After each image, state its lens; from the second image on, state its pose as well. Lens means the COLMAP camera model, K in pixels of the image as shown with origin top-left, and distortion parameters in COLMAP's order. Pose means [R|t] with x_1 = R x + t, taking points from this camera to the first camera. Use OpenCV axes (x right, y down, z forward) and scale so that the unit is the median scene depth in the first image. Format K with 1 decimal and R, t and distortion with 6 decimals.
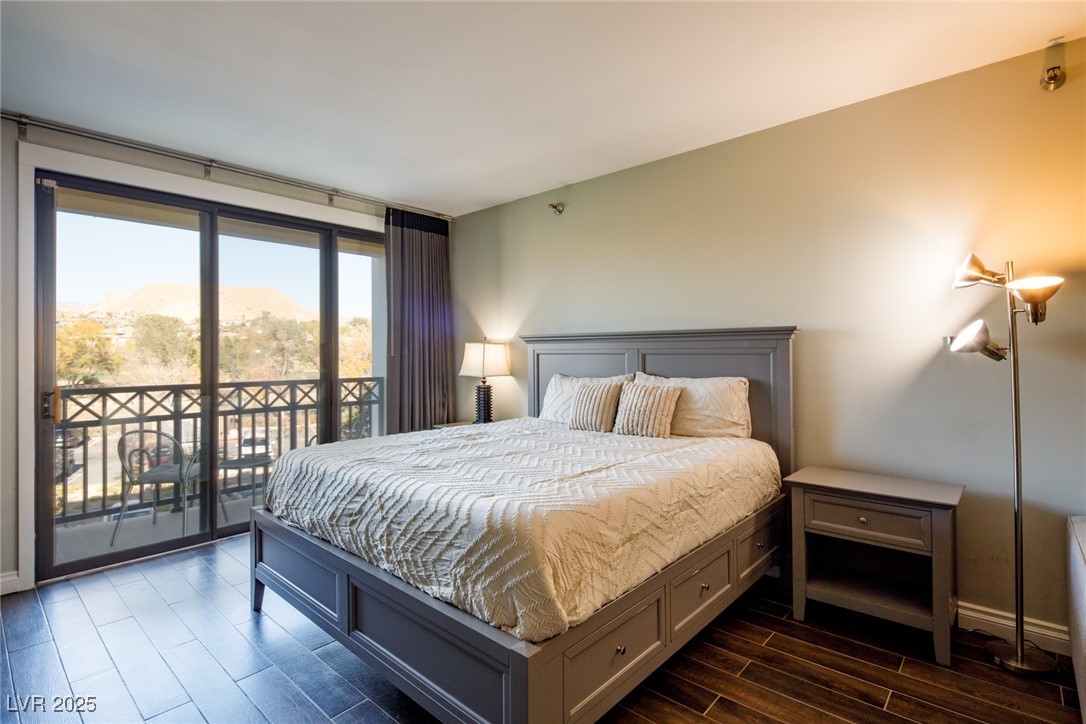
lens RADIAL K [[533.9, 0, 543.0], [0, 533.9, 362.0], [0, 0, 1]] dist [-0.002643, -0.001075]
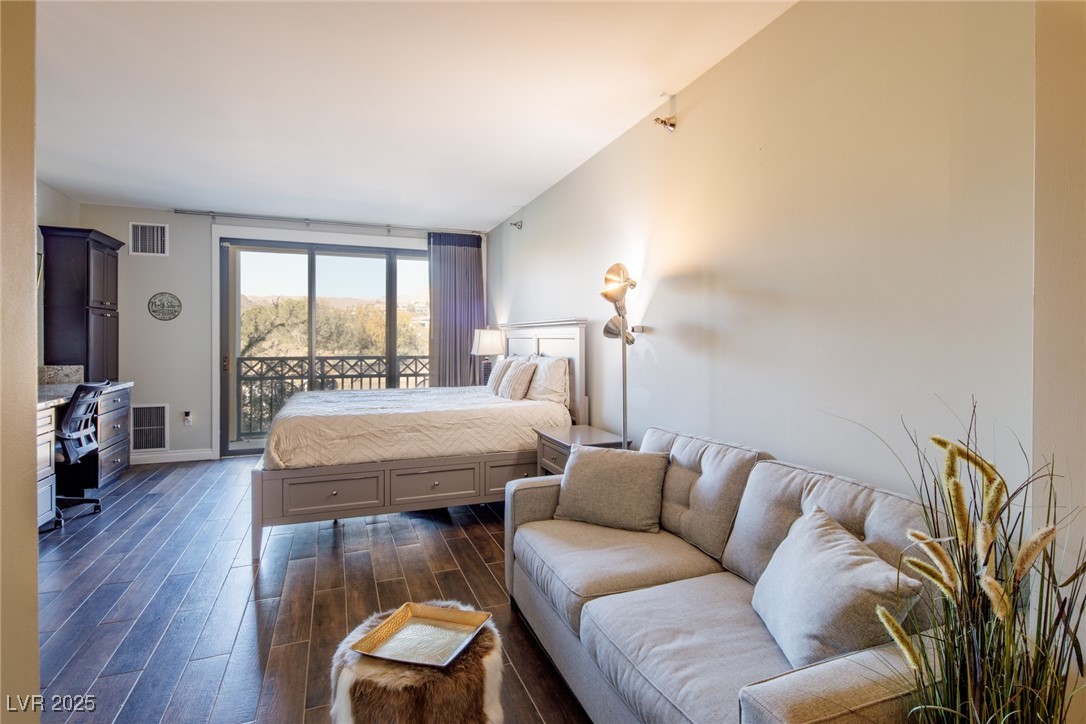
lens RADIAL K [[549.4, 0, 545.3], [0, 549.4, 358.1], [0, 0, 1]] dist [-0.001044, -0.000264]
pose [[0.895797, 0.022299, -0.443904, 1.183757], [-0.013154, 0.999633, 0.023671, 0.001341], [0.444269, -0.015366, 0.895762, -0.292059]]
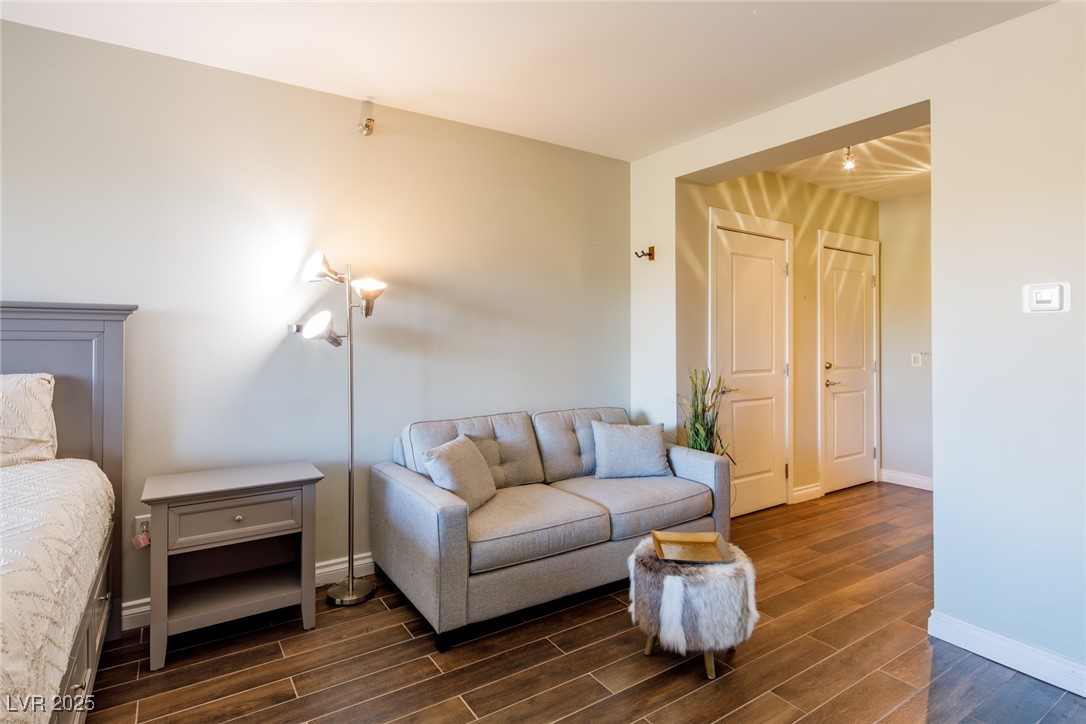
lens RADIAL K [[552.3, 0, 542.5], [0, 552.3, 339.4], [0, 0, 1]] dist [0.001461, -0.000185]
pose [[0.253847, 0.005068, 0.967231, -0.201715], [0.010667, 0.999911, -0.008039, -0.003854], [-0.967186, 0.012358, 0.253770, 0.233112]]
